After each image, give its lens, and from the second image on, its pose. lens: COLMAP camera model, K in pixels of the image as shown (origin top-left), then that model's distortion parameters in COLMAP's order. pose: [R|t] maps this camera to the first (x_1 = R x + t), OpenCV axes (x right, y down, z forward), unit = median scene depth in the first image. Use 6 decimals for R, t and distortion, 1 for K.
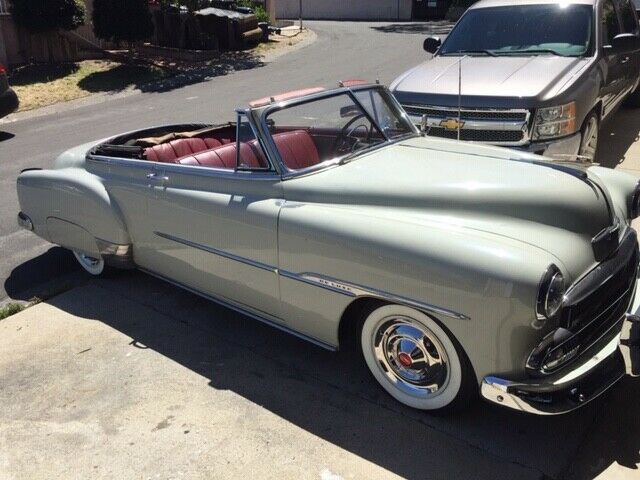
lens RADIAL K [[570.1, 0, 321.2], [0, 570.1, 244.4], [0, 0, 1]] dist [0.074678, -0.098031]
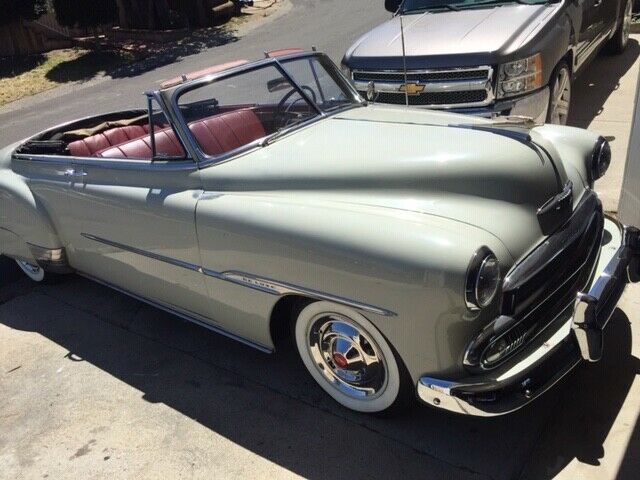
lens RADIAL K [[570.1, 0, 325.0], [0, 570.1, 243.5], [0, 0, 1]] dist [0.074678, -0.098031]
pose [[0.996827, -0.079312, -0.006791, 0.118721], [0.079538, 0.995810, 0.045133, -0.019456], [0.003183, -0.045530, 0.998958, 0.093959]]
